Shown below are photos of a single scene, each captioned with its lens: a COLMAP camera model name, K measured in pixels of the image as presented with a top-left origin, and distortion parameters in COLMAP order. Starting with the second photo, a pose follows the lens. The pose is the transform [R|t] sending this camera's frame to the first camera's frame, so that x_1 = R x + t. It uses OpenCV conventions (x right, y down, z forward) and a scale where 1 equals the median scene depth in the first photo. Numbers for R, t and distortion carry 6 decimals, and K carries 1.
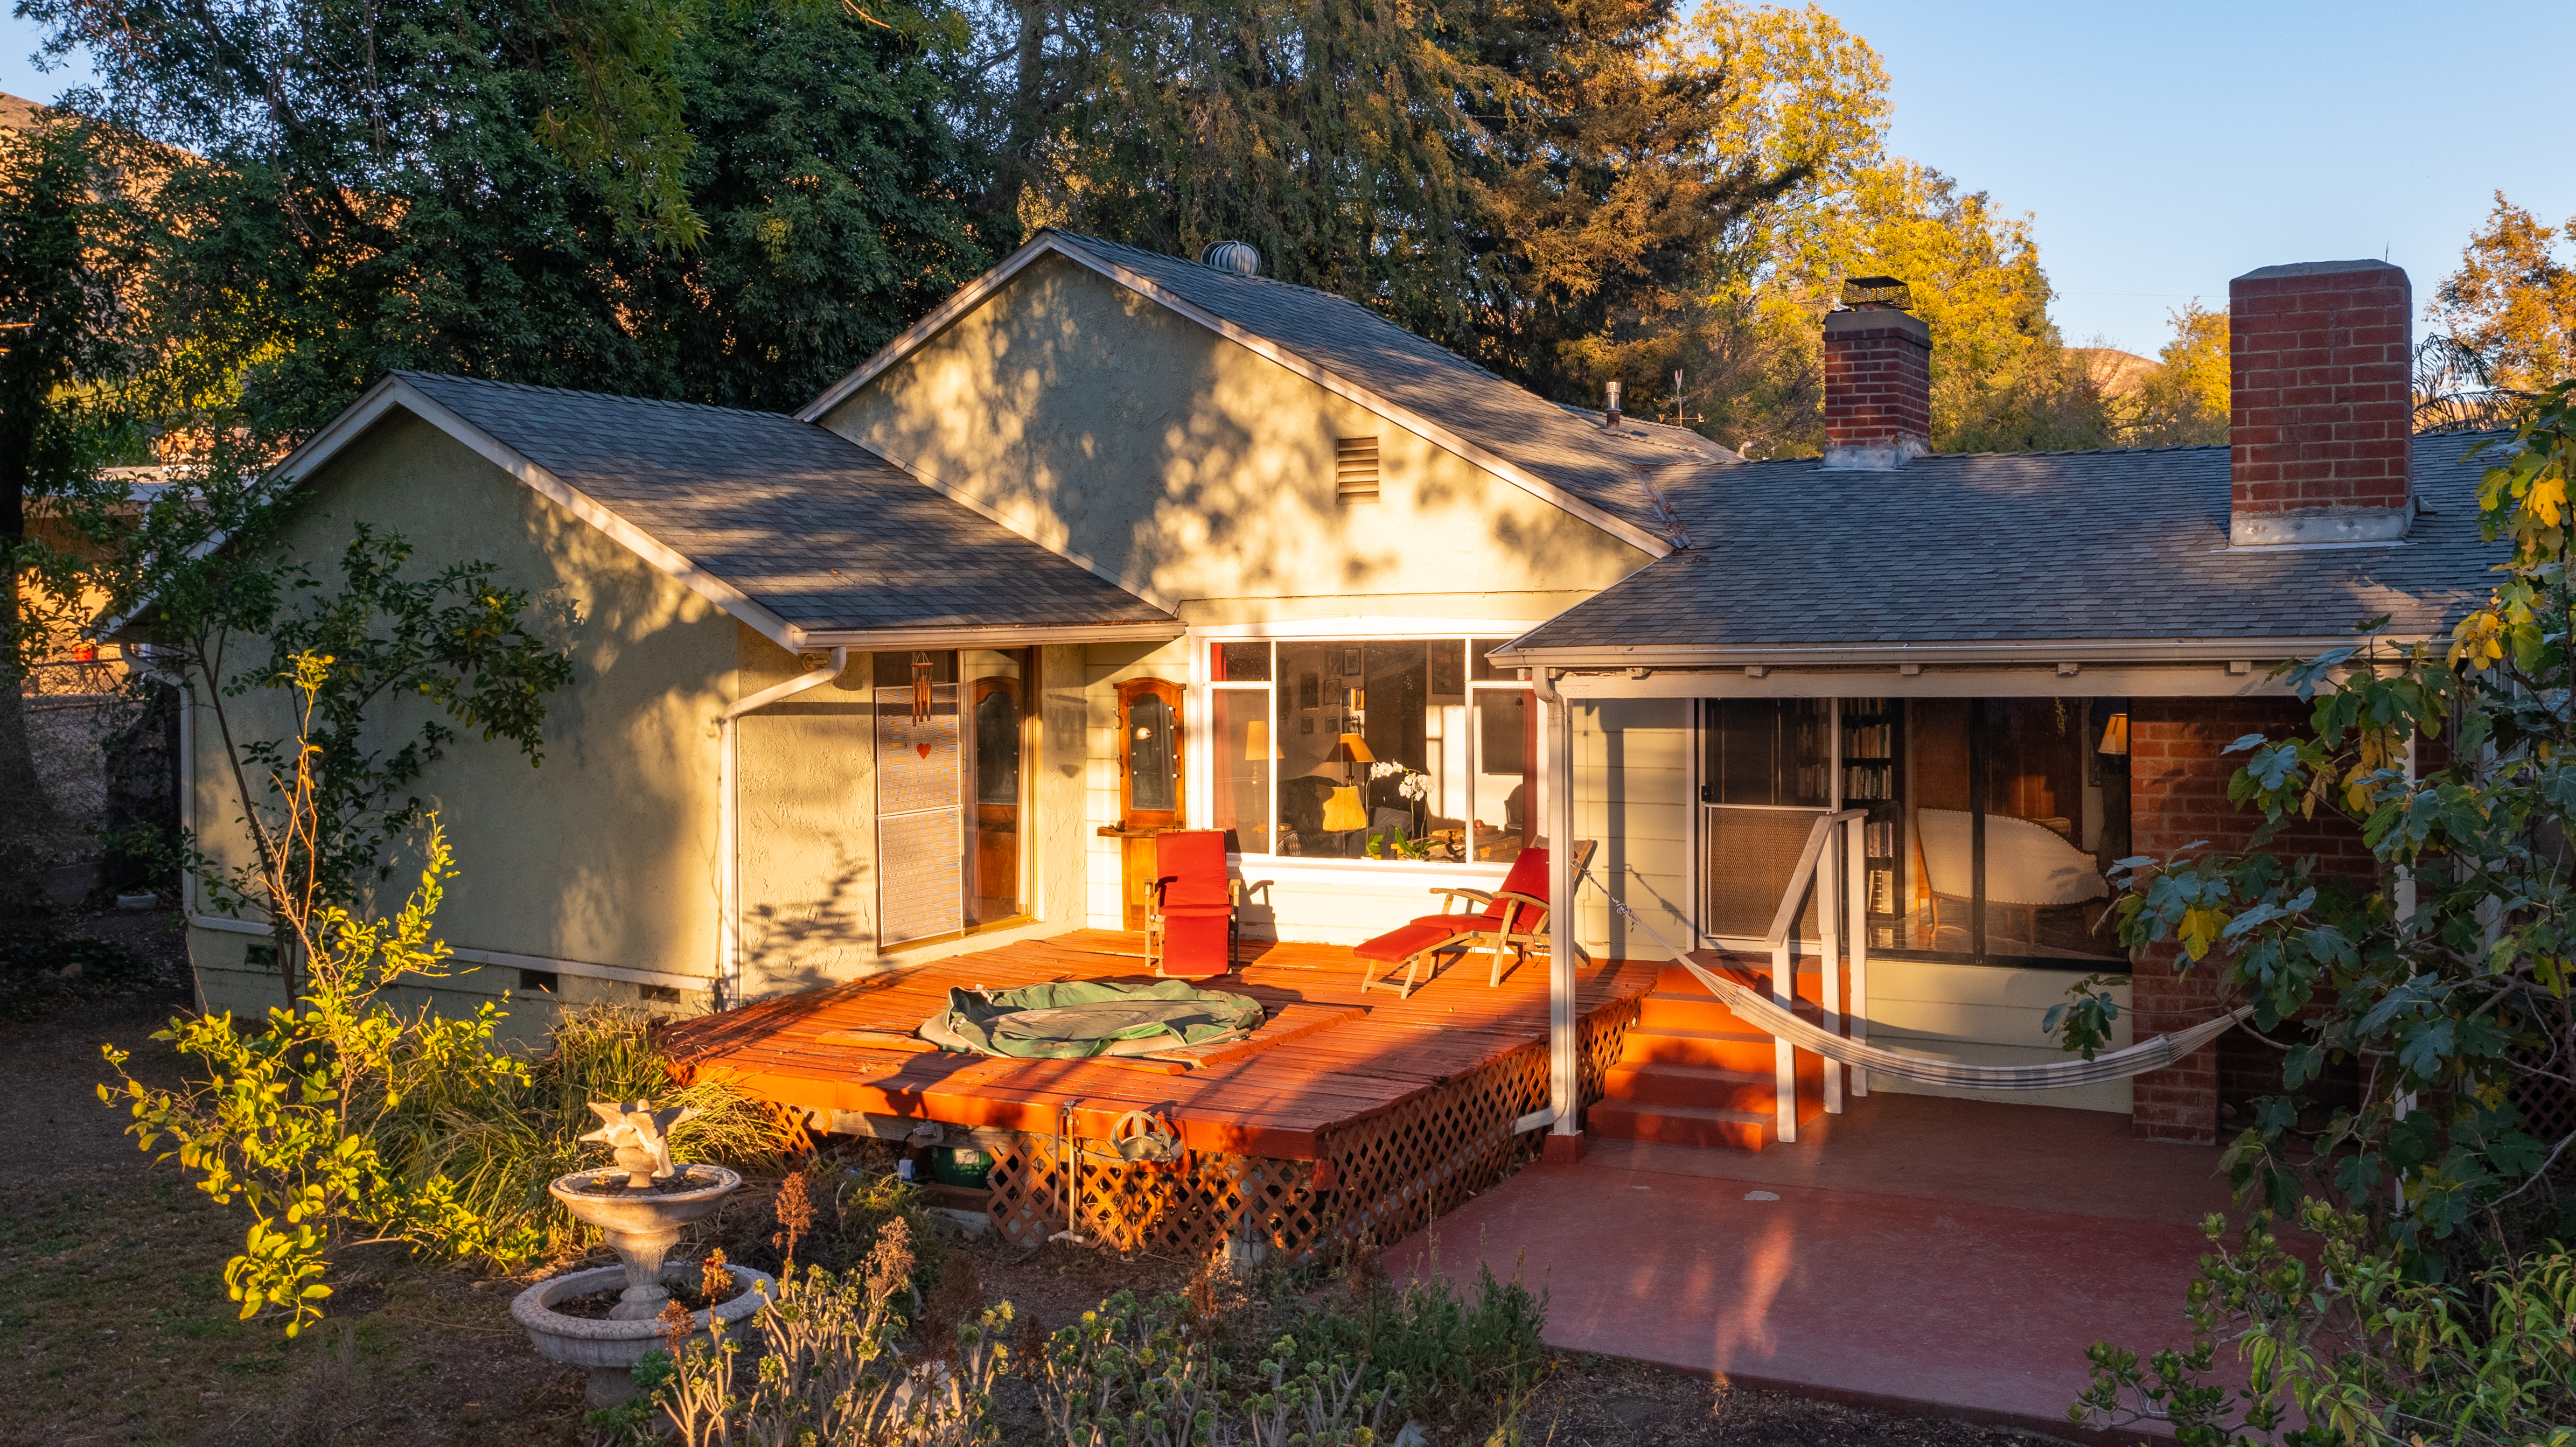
lens RADIAL K [[2204.5, 0, 1265.9], [0, 2204.5, 726.2], [0, 0, 1]] dist [-0.027105, 0.004083]
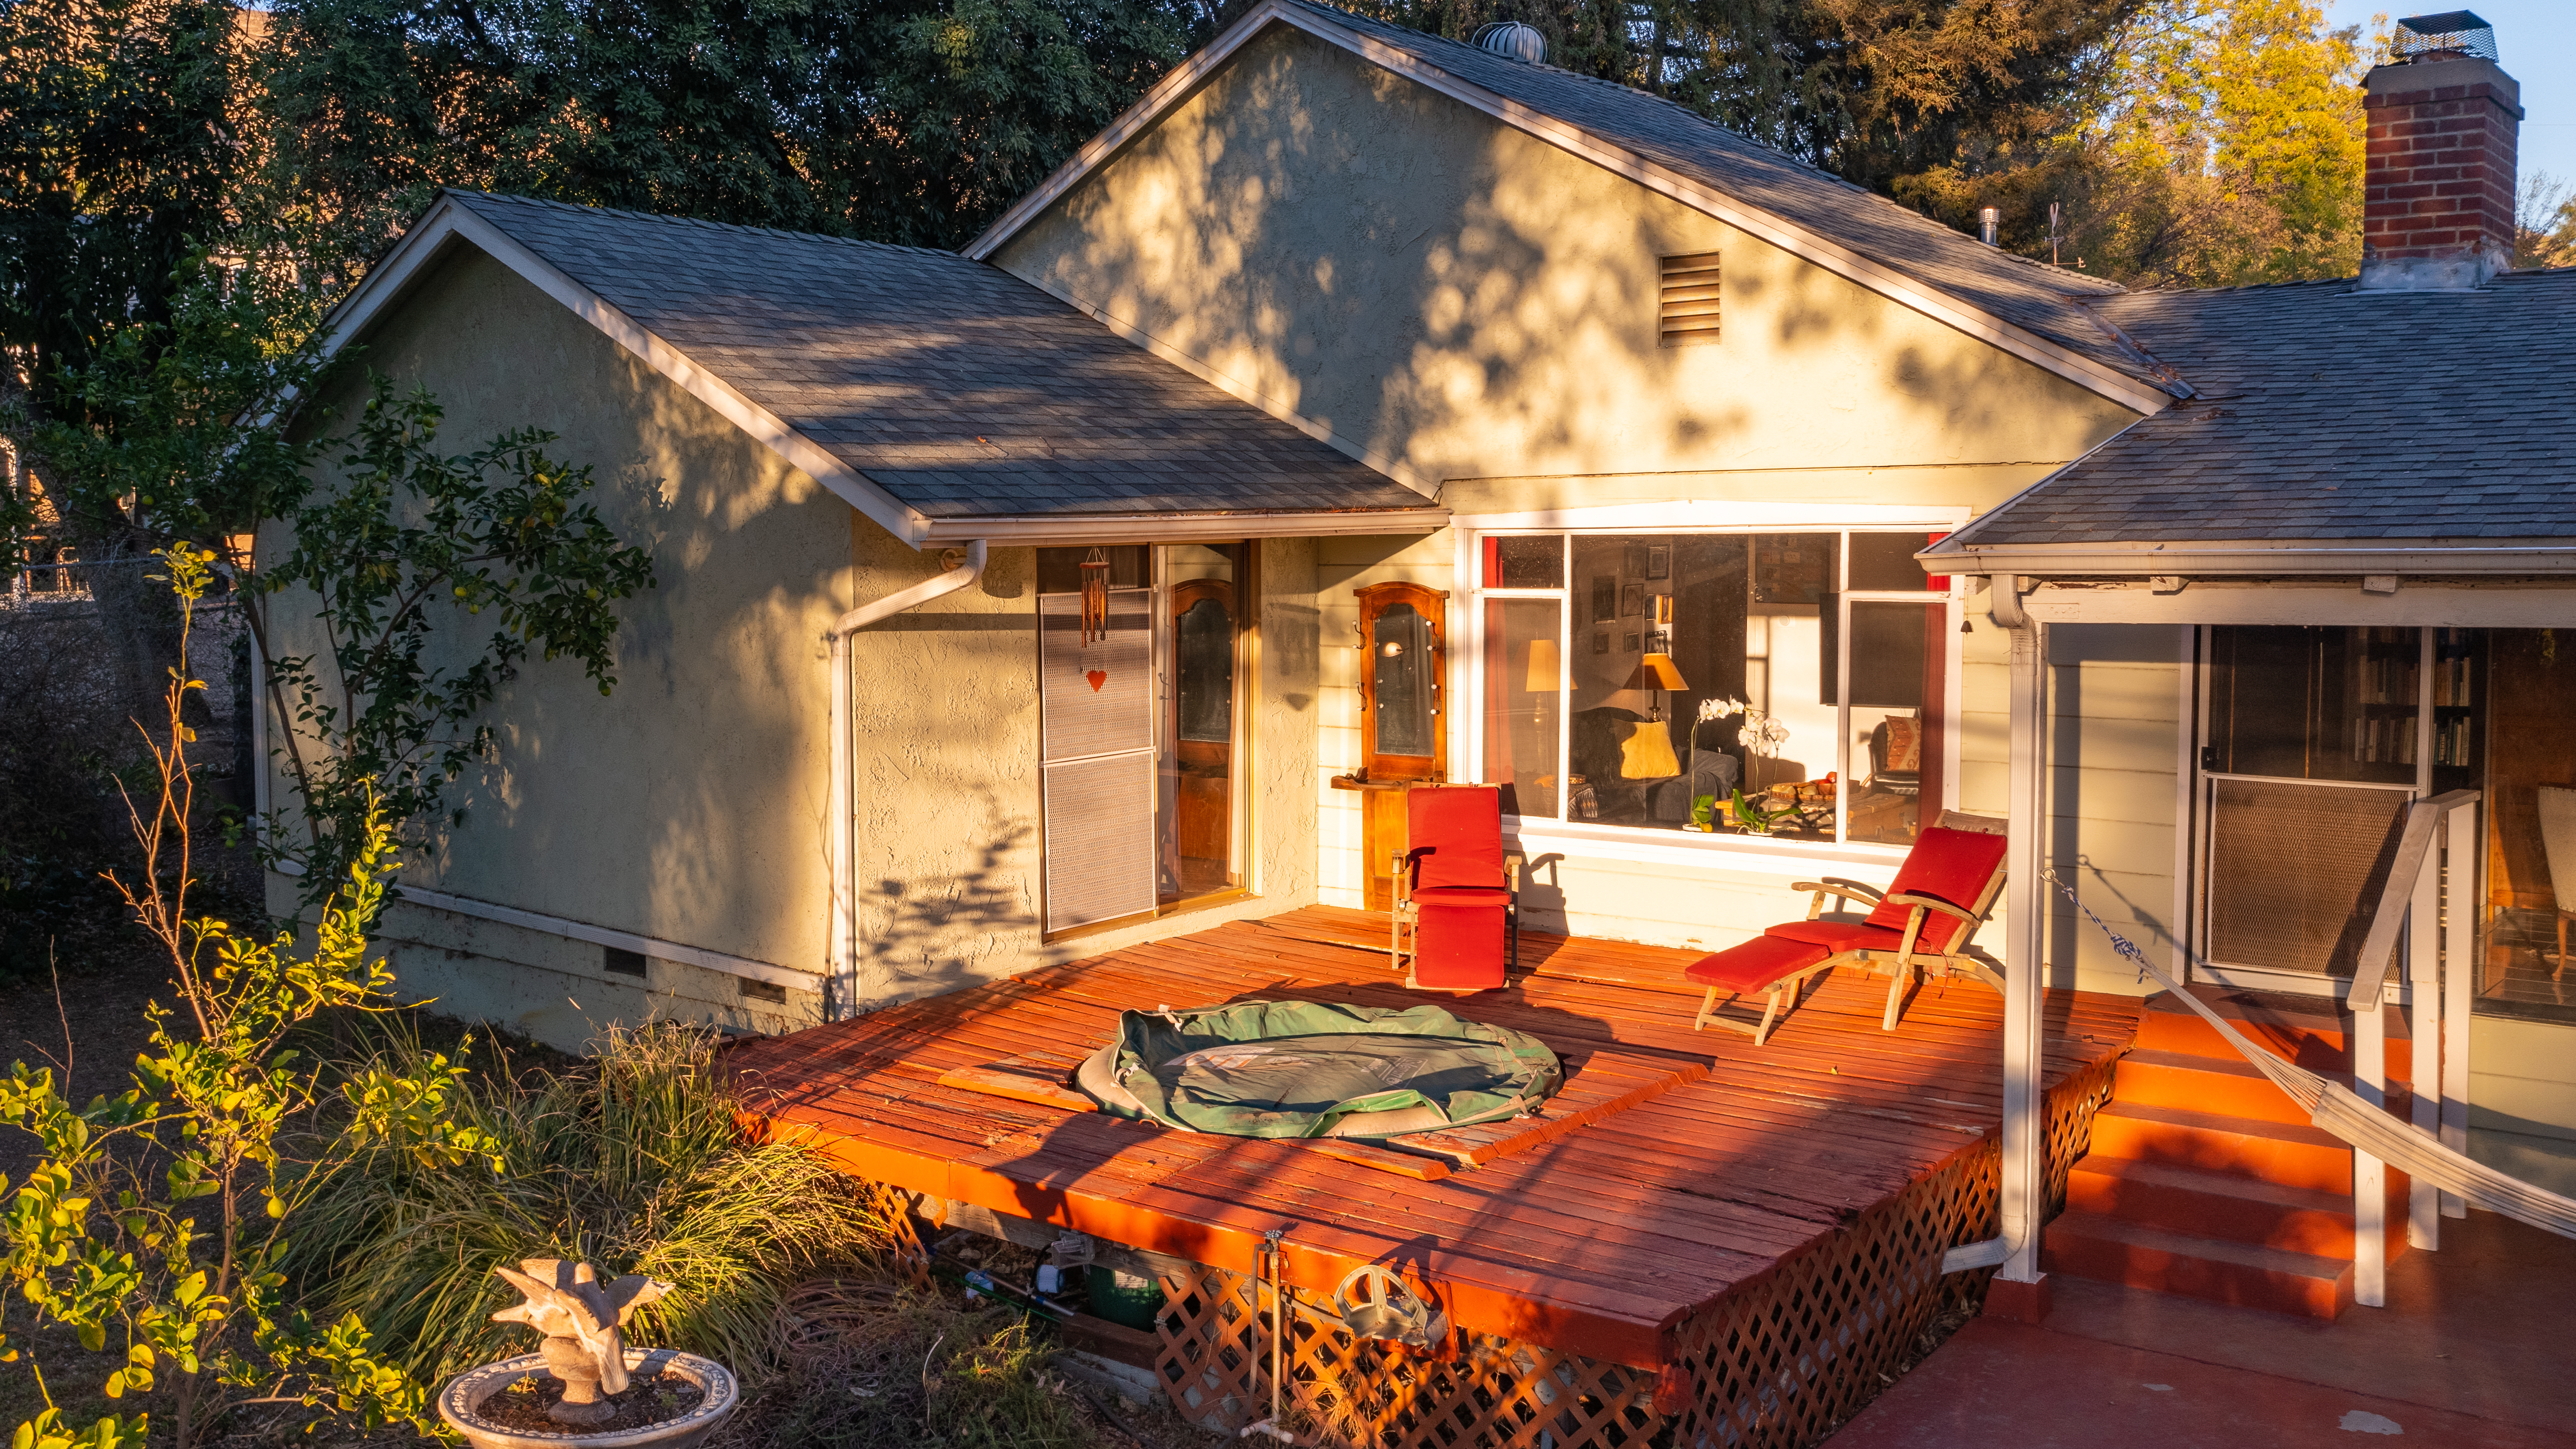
lens RADIAL K [[2204.5, 0, 1265.9], [0, 2204.5, 727.2], [0, 0, 1]] dist [-0.027105, 0.004083]
pose [[0.993532, 0.012377, -0.112878, -0.014130], [-0.007025, 0.998838, 0.047689, -0.008787], [0.113337, -0.046587, 0.992464, 0.260169]]
